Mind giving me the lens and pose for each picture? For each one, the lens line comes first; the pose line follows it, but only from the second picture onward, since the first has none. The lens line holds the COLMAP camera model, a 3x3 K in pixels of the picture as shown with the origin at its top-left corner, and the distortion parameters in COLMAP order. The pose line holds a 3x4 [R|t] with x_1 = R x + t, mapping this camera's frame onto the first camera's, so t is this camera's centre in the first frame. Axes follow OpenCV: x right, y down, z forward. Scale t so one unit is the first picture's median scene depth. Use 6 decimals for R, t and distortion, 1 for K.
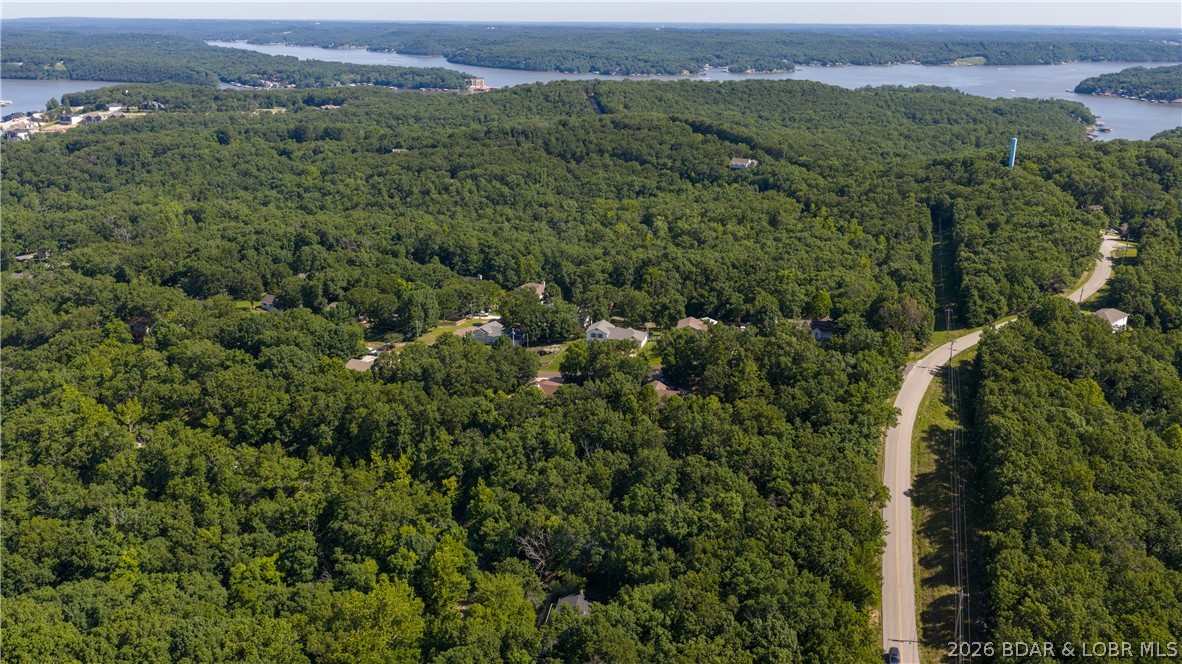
lens RADIAL K [[1001.1, 0, 591.0], [0, 1001.1, 332.0], [0, 0, 1]] dist [-0.011894, -0.023293]
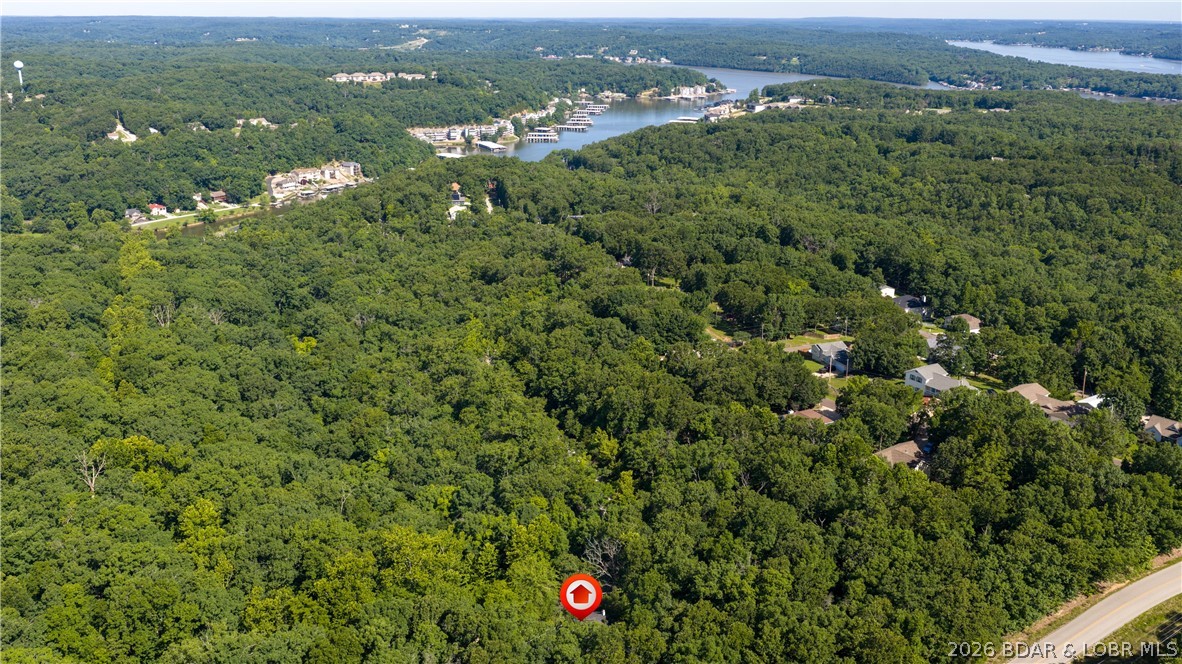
lens RADIAL K [[1001.1, 0, 591.0], [0, 1001.1, 332.0], [0, 0, 1]] dist [-0.011894, -0.023293]
pose [[0.729747, 0.195760, -0.655093, 0.089888], [-0.196313, 0.977782, 0.073504, -0.010928], [0.654928, 0.074964, 0.751964, 0.042486]]
